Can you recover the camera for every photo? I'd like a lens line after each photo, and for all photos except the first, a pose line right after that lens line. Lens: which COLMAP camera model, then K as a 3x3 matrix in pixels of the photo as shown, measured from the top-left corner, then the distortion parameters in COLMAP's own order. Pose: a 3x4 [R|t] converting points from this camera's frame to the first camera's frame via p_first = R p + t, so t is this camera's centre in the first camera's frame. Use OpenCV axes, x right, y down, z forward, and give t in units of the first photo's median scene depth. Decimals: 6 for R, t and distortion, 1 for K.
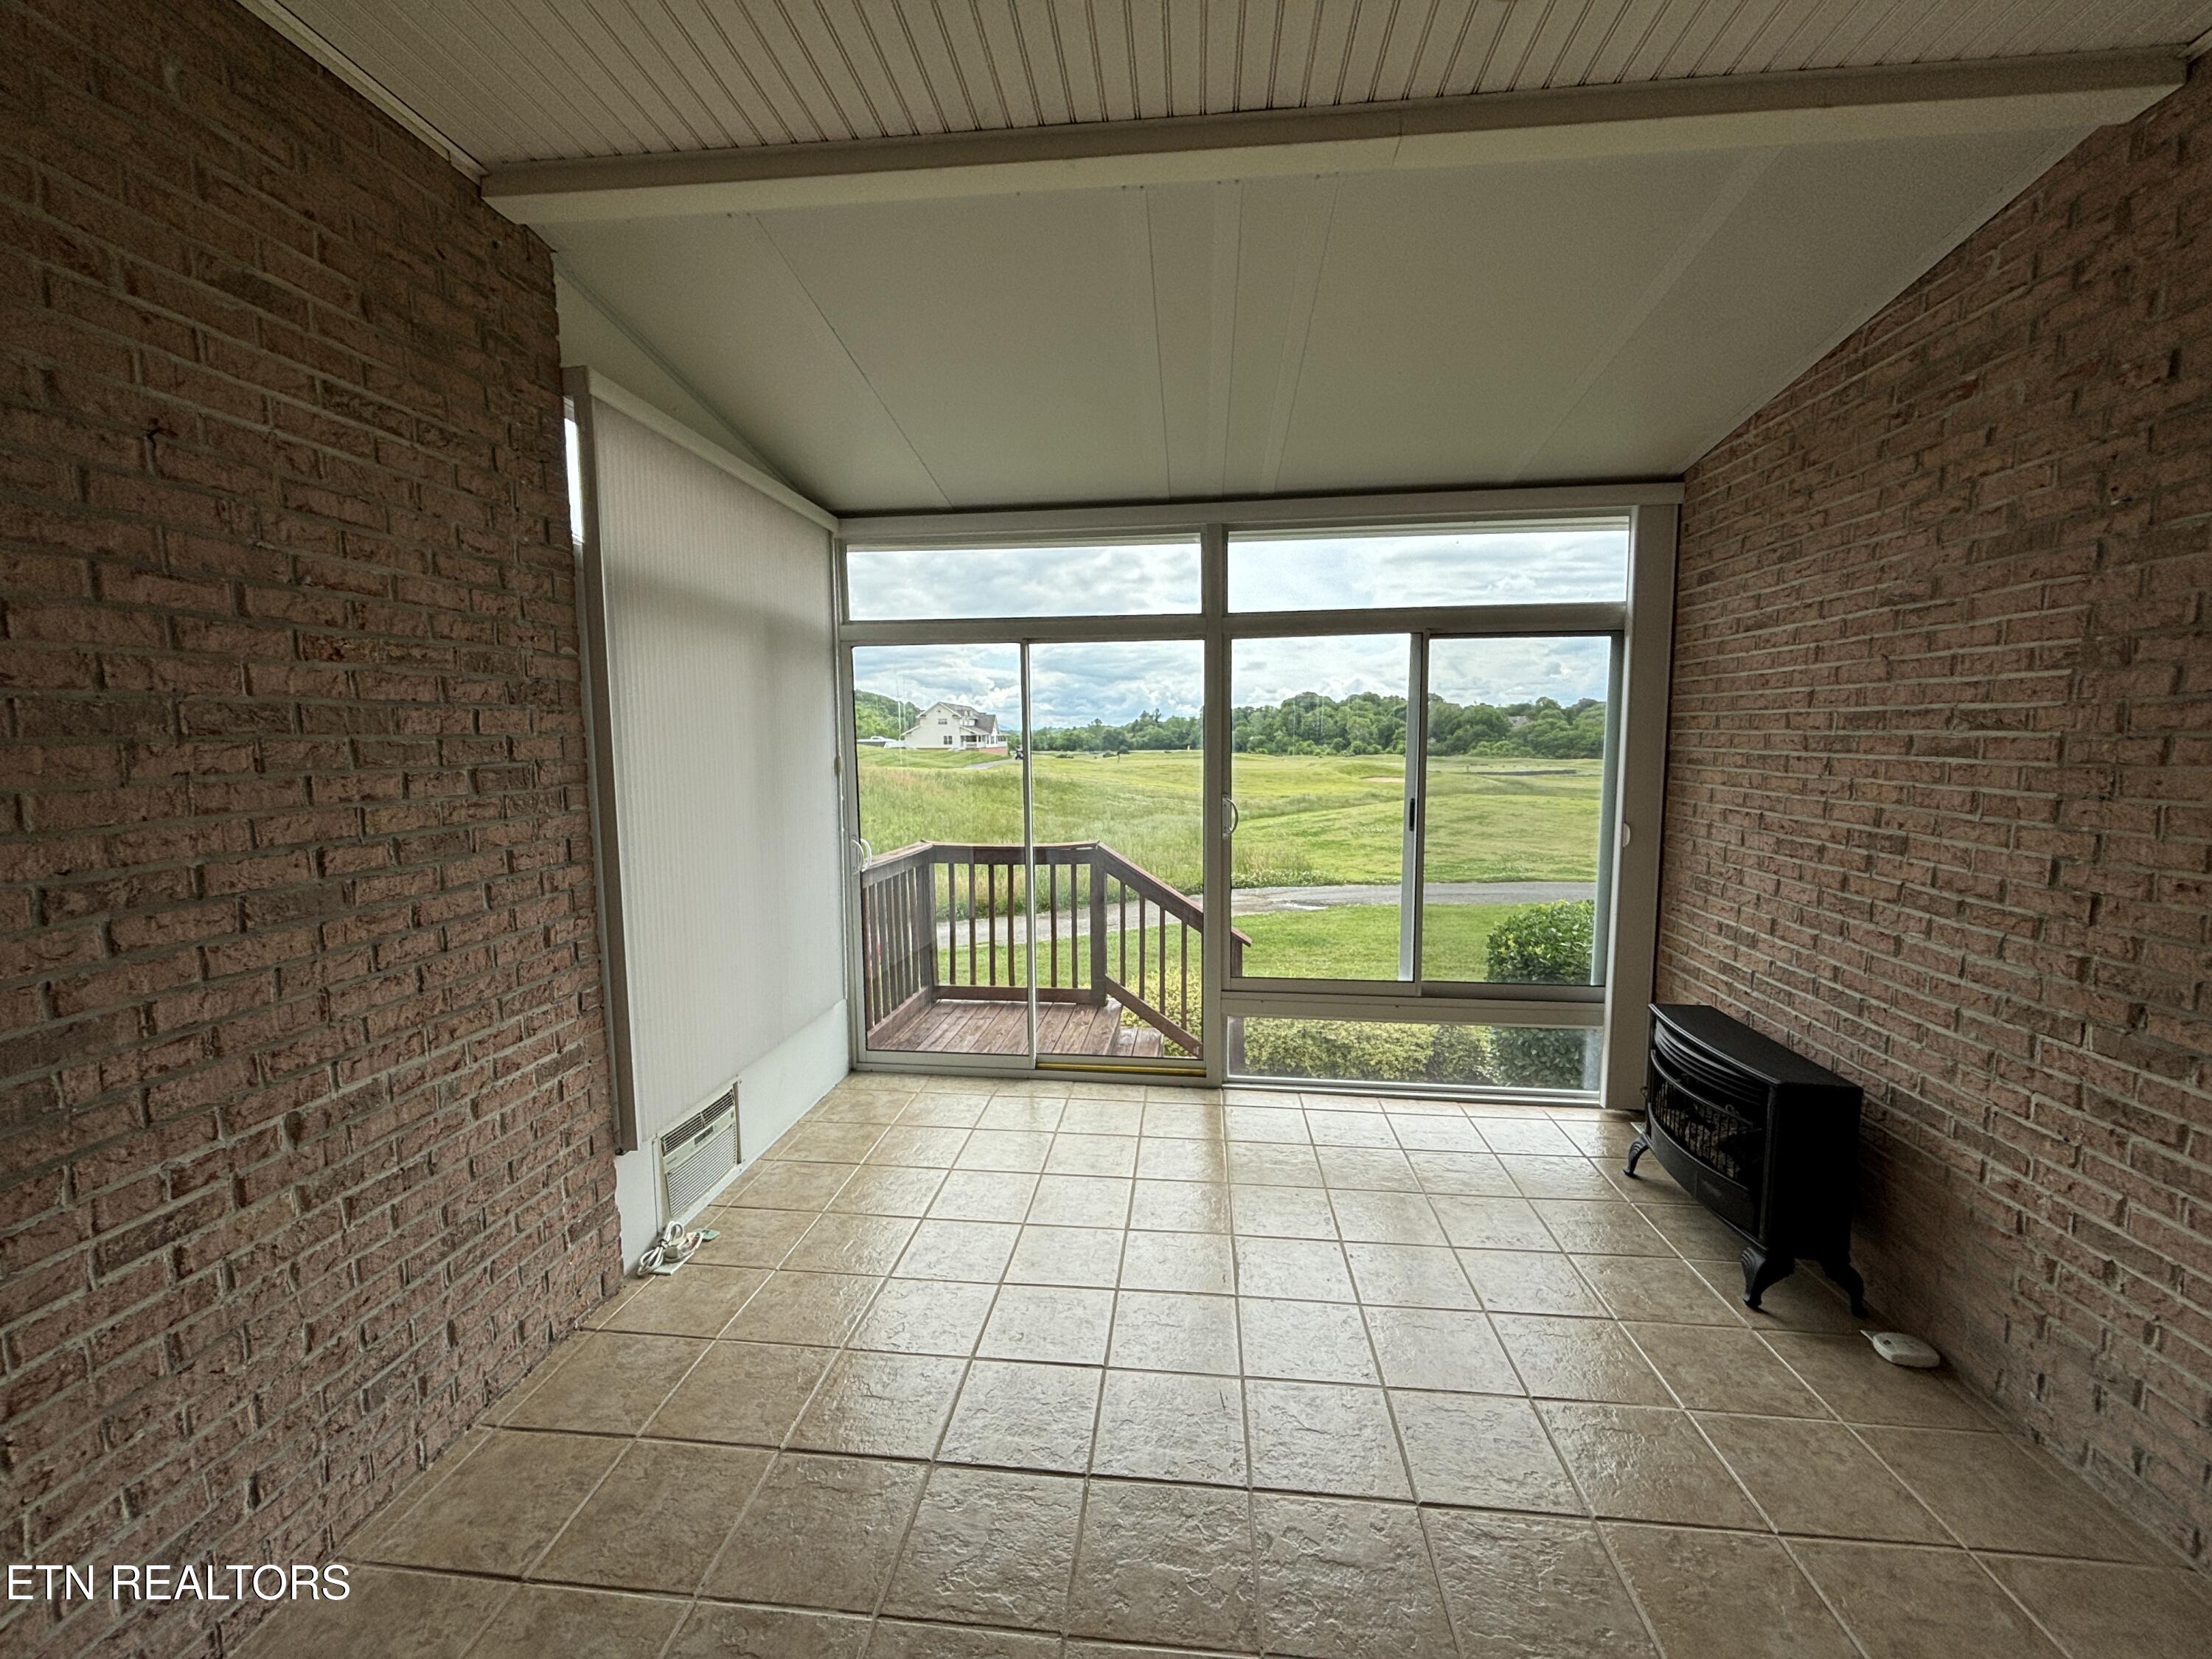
lens RADIAL K [[896.2, 0, 1098.9], [0, 896.2, 827.9], [0, 0, 1]] dist [0.000077, -0.000003]
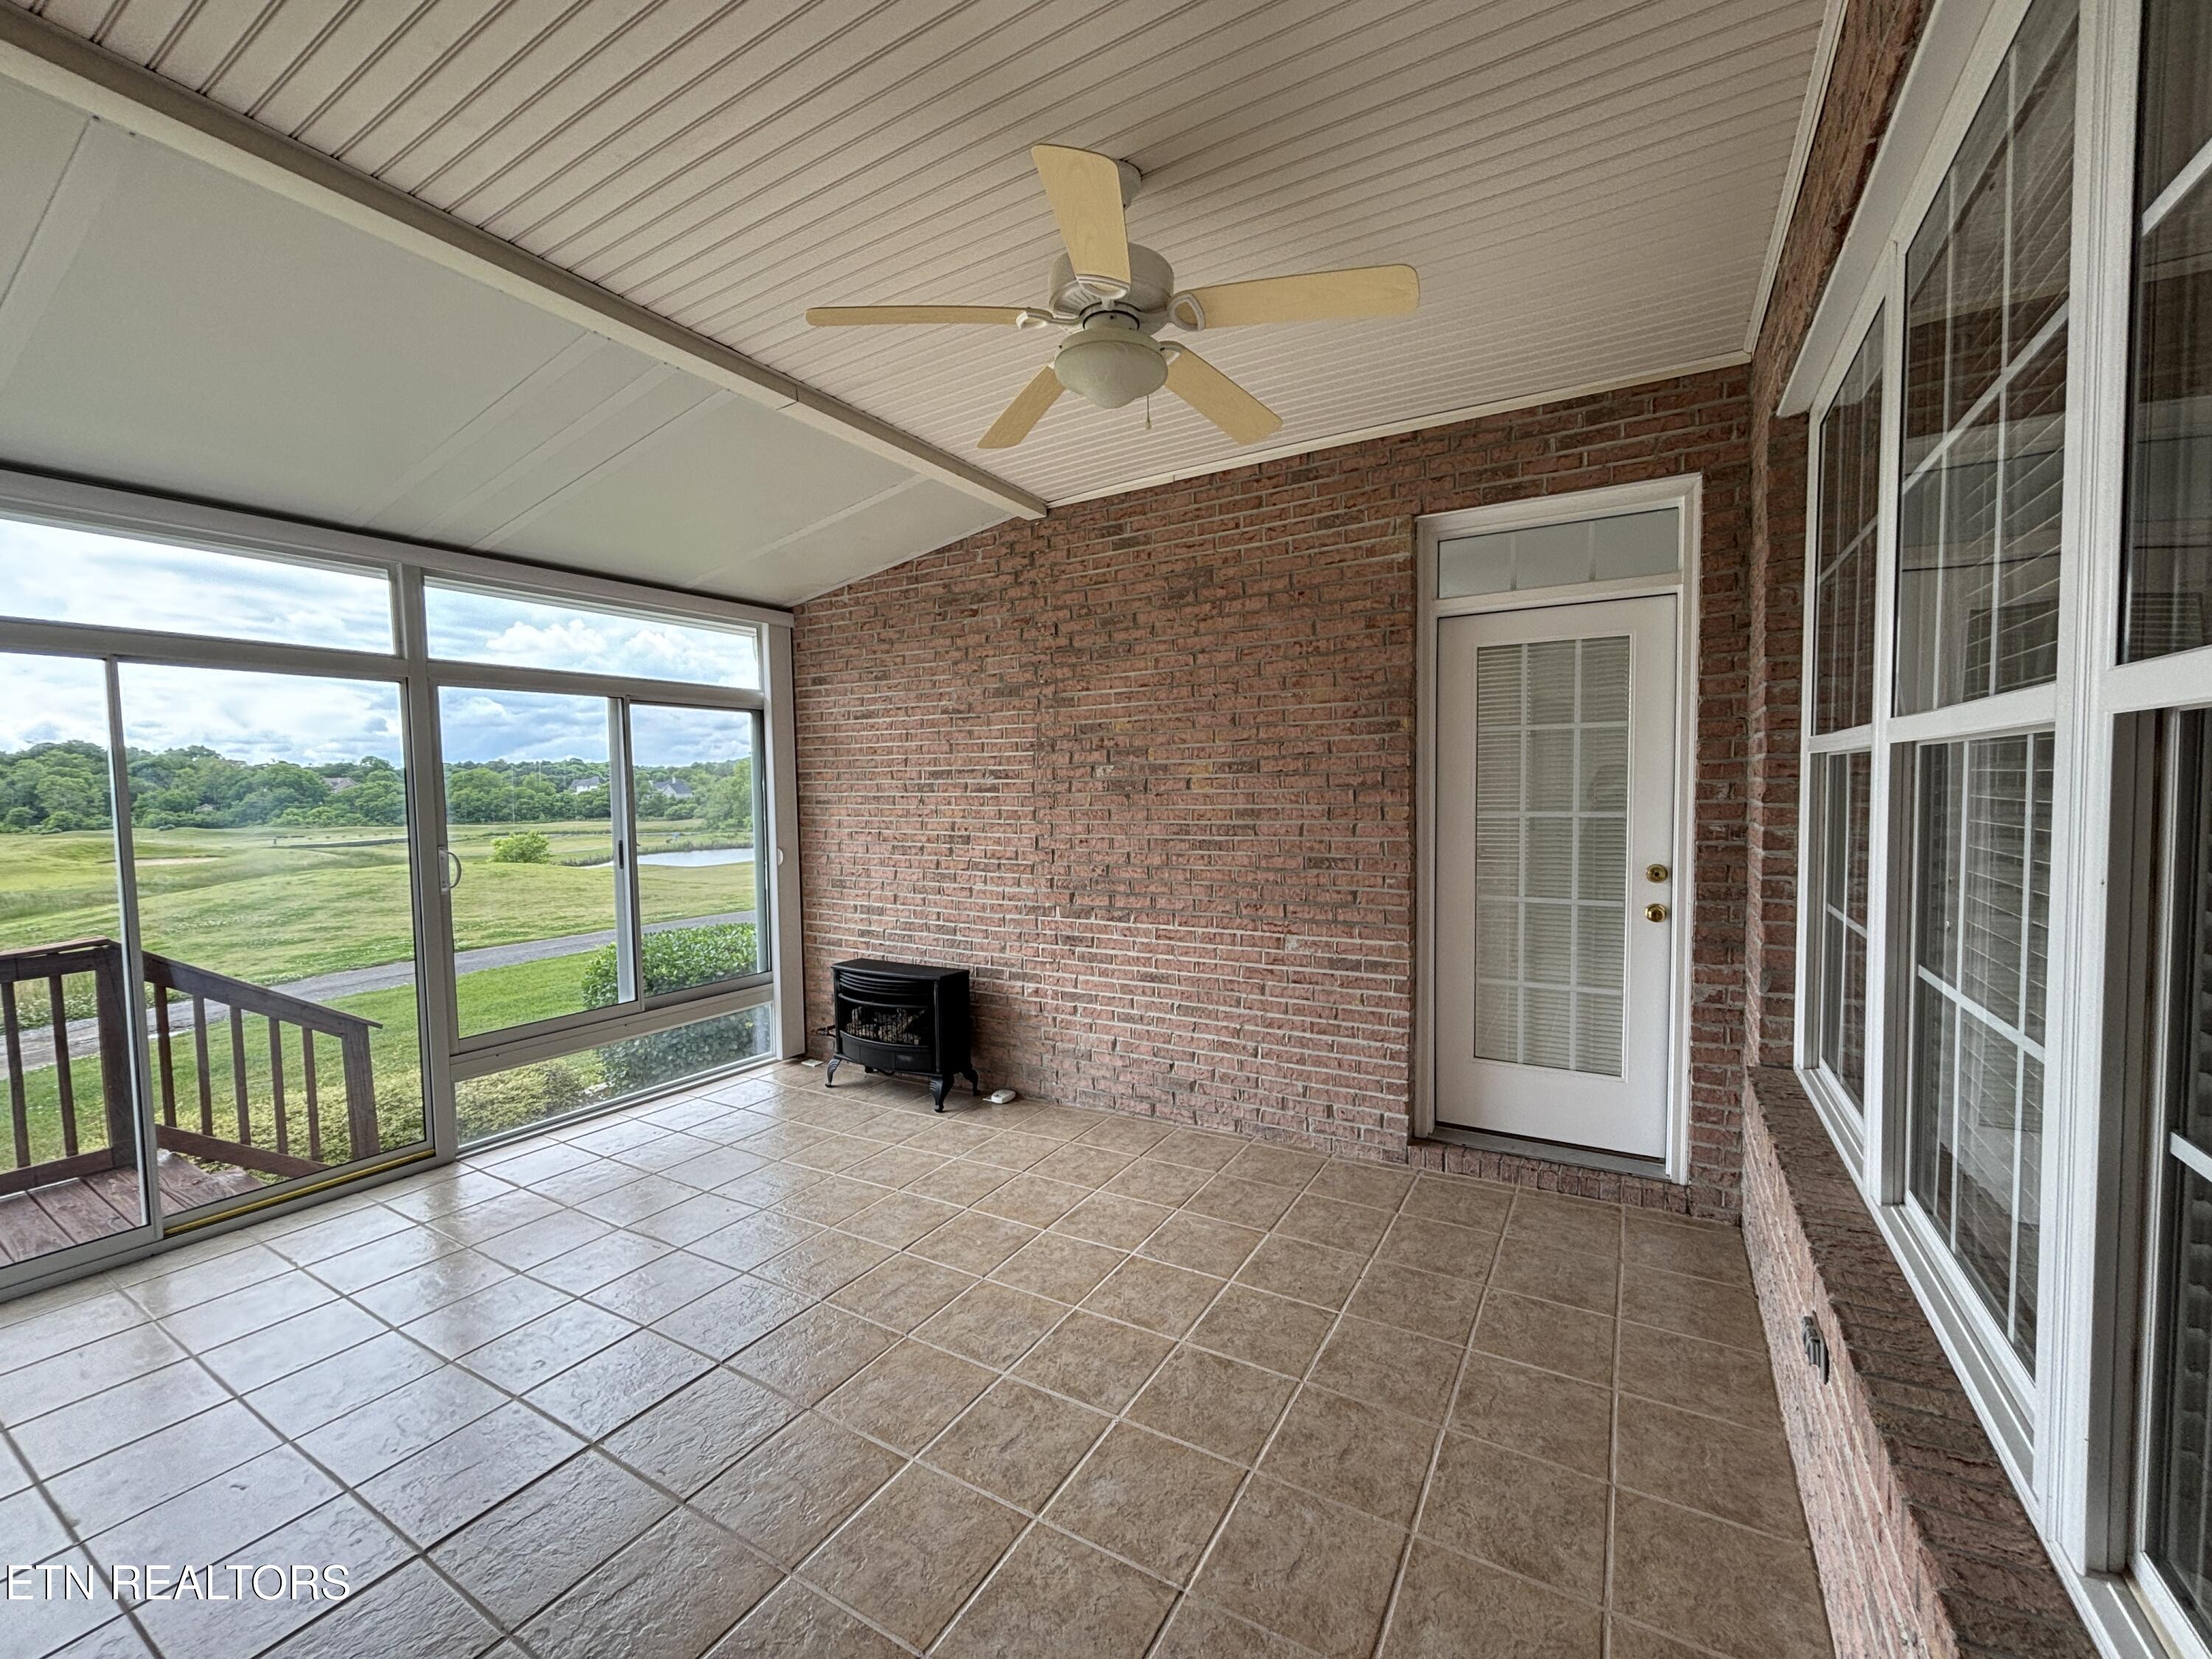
lens RADIAL K [[896.2, 0, 1112.7], [0, 896.2, 831.2], [0, 0, 1]] dist [0.000077, -0.000003]
pose [[0.405561, -0.043941, 0.913011, -0.509252], [0.104461, 0.994528, 0.001462, 0.021992], [-0.908079, 0.094781, 0.407932, -0.044042]]
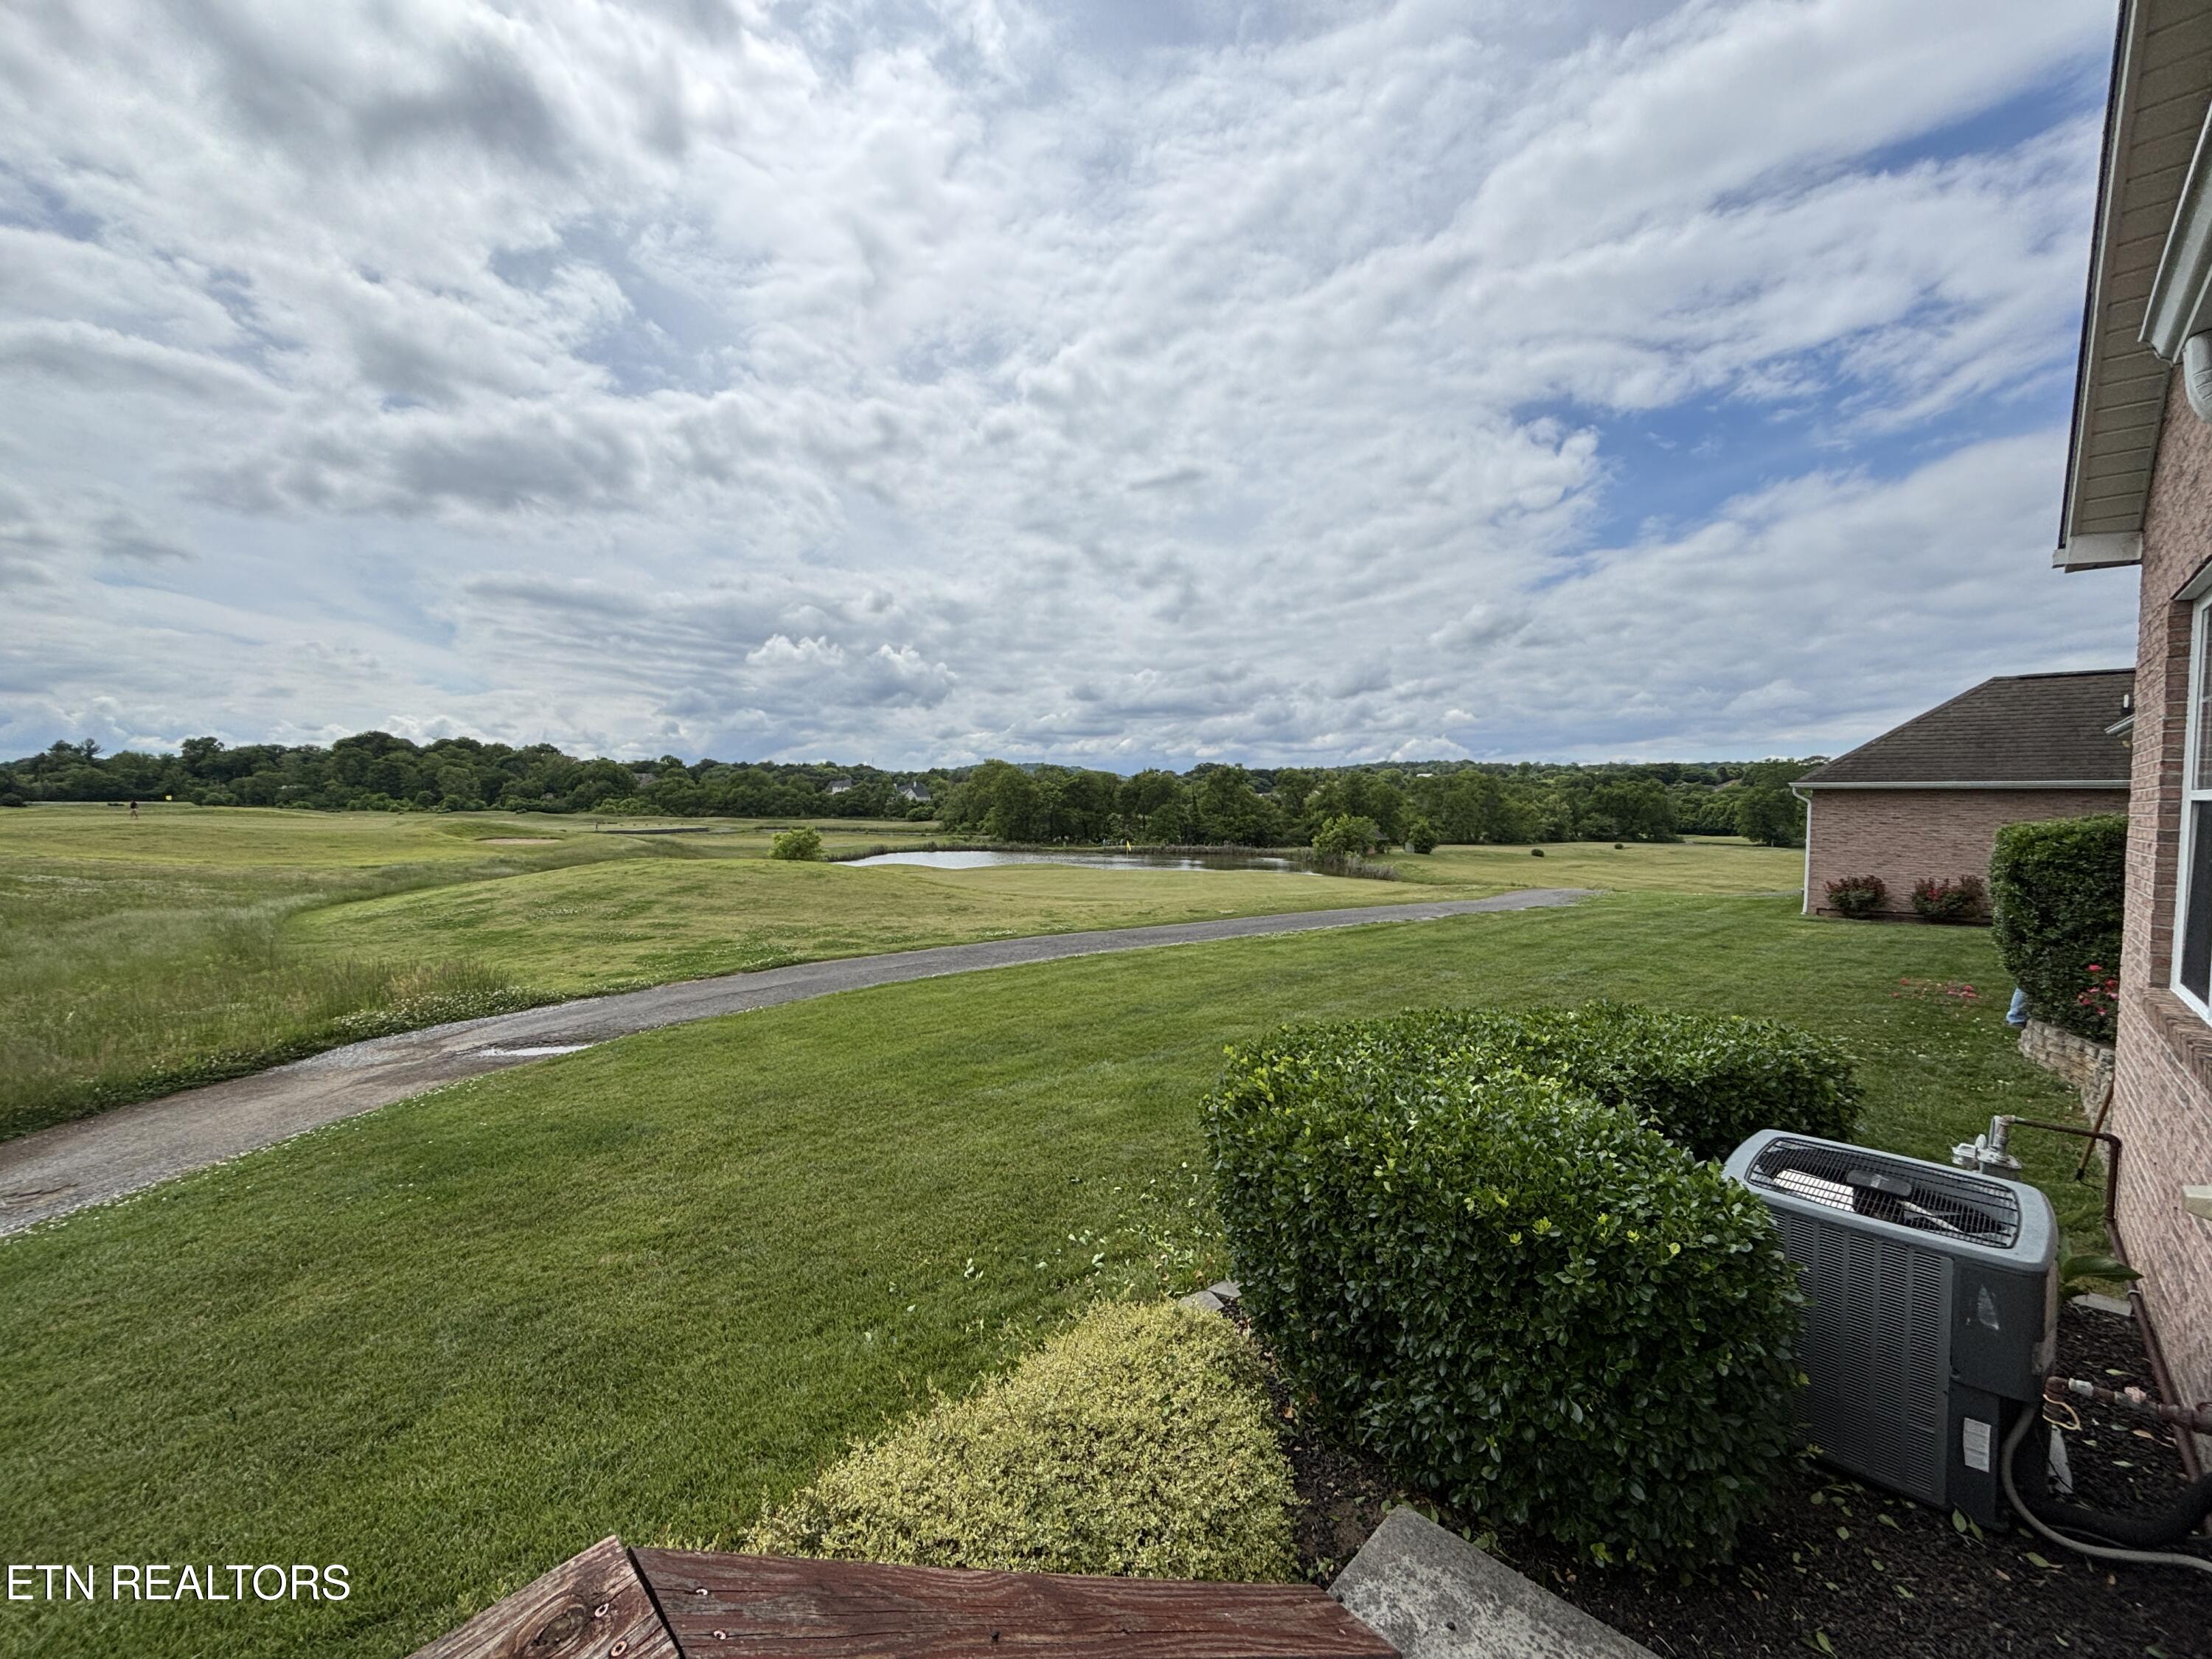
lens RADIAL K [[896.2, 0, 1089.3], [0, 896.2, 839.6], [0, 0, 1]] dist [0.000077, -0.000003]
pose [[0.616570, -0.016871, 0.787119, -0.084670], [0.057357, 0.998076, -0.023536, -0.113797], [-0.785208, 0.059658, 0.616352, 1.369435]]
